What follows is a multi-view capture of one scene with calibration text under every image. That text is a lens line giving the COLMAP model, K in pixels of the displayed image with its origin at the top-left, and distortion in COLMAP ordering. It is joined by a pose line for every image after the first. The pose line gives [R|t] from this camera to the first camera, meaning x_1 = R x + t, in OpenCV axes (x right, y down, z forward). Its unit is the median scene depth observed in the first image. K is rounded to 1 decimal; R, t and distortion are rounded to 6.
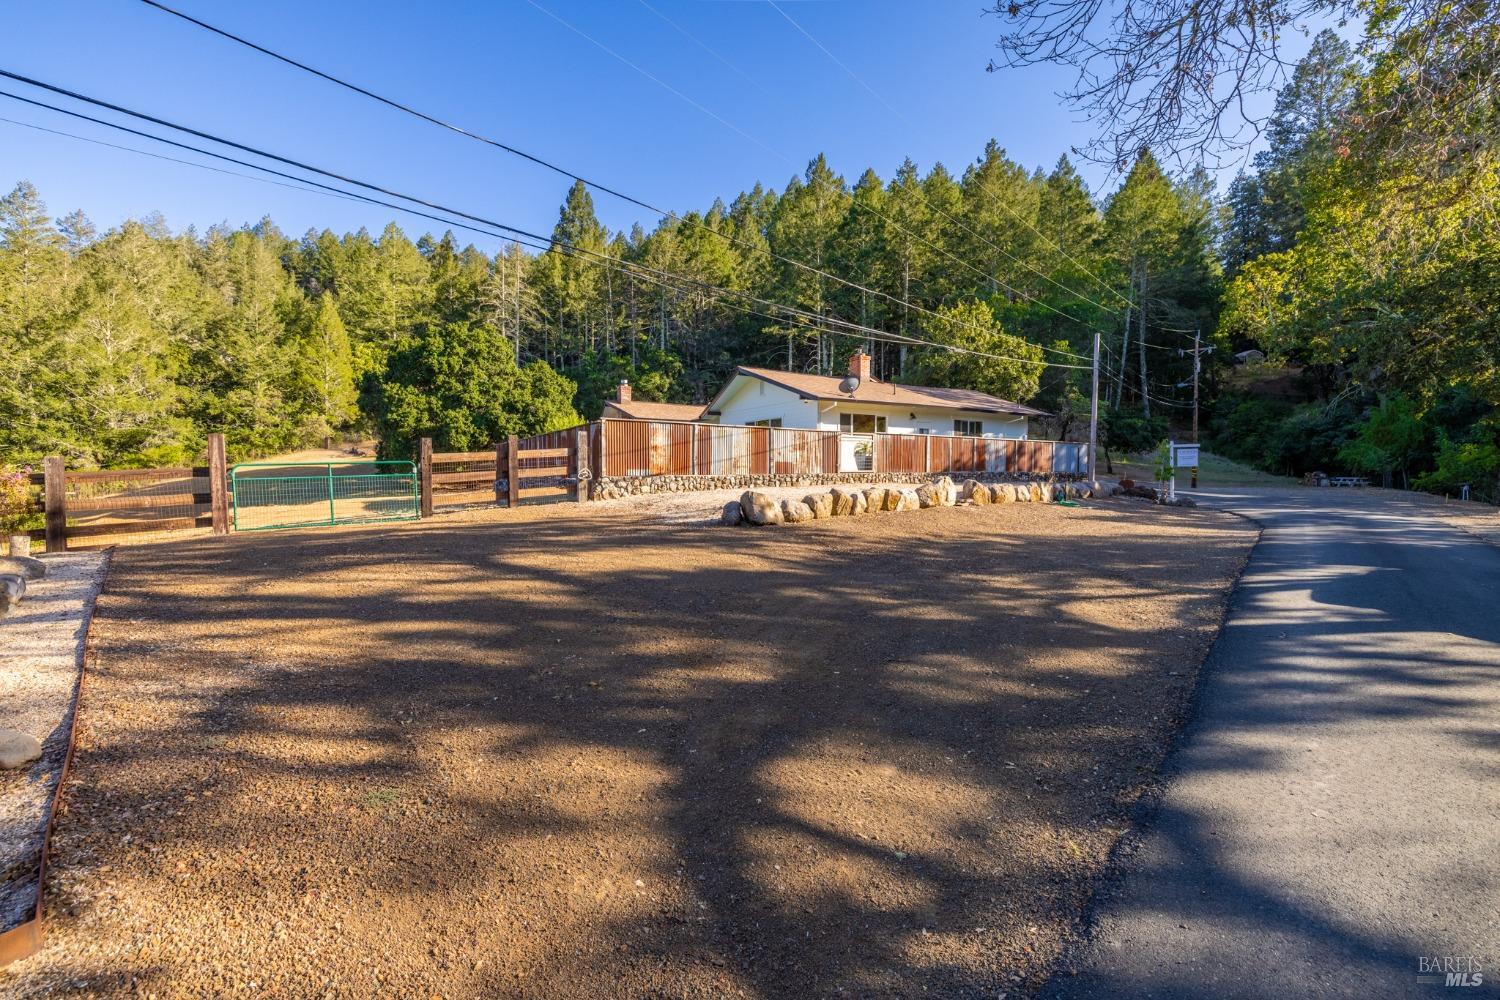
lens RADIAL K [[634.5, 0, 763.1], [0, 634.5, 498.5], [0, 0, 1]] dist [0.009346, -0.003336]
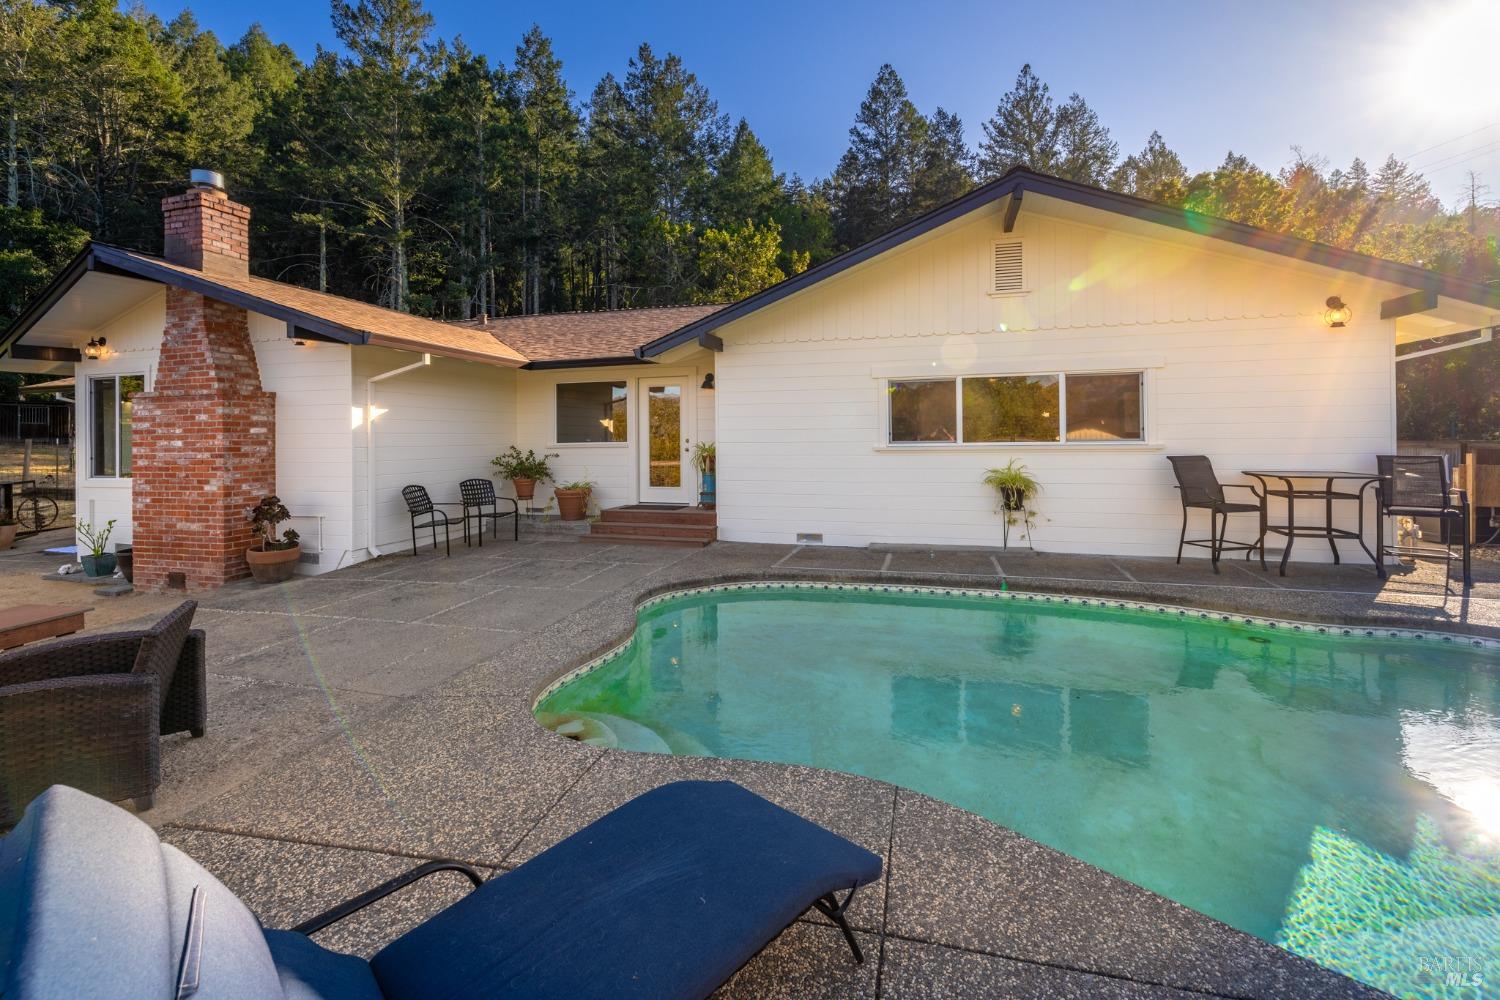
lens RADIAL K [[634.5, 0, 725.7], [0, 634.5, 440.2], [0, 0, 1]] dist [0.009346, -0.003336]
pose [[0.733833, -0.014580, 0.679174, -0.166322], [0.040084, 0.998957, -0.021864, -0.051660], [-0.678147, 0.043269, 0.733652, 0.485598]]
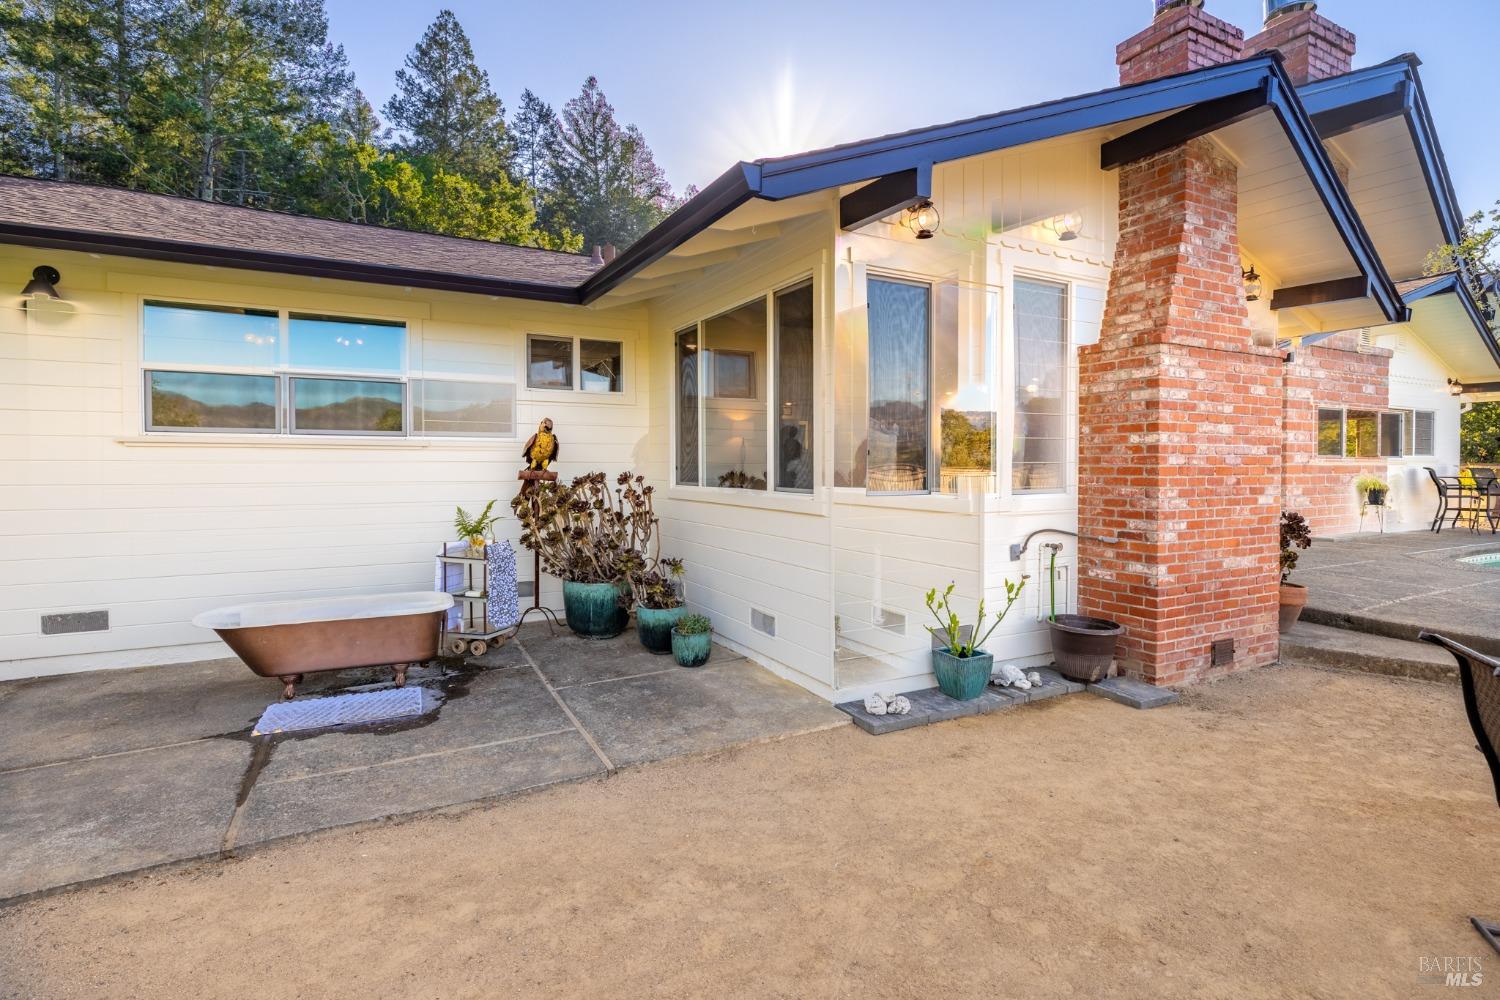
lens RADIAL K [[724.1, 0, 749.3], [0, 724.1, 486.9], [0, 0, 1]] dist [0.002232, 0.001187]
pose [[0.053350, -0.027152, 0.998207, -0.272794], [0.035978, 0.999034, 0.025252, -0.056435], [-0.997928, 0.034566, 0.054275, 0.761389]]
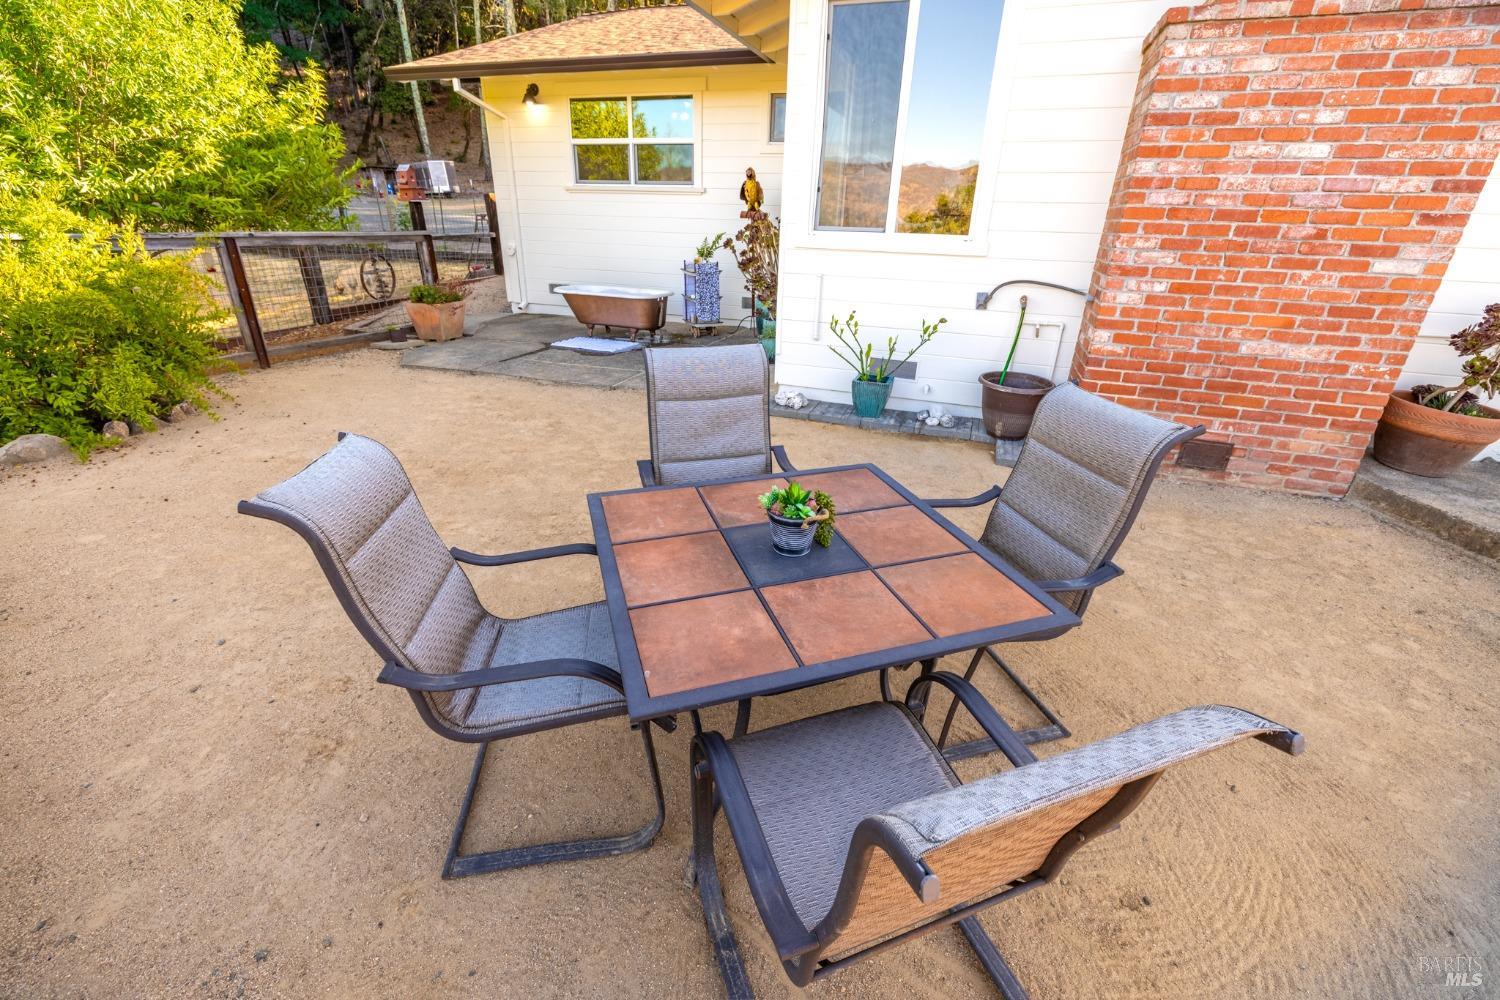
lens RADIAL K [[634.5, 0, 757.8], [0, 634.5, 503.7], [0, 0, 1]] dist [0.009346, -0.003336]
pose [[0.773978, -0.236518, 0.587382, -0.252406], [-0.006771, 0.924478, 0.381176, -0.050608], [-0.633176, -0.298999, 0.713924, 0.672473]]
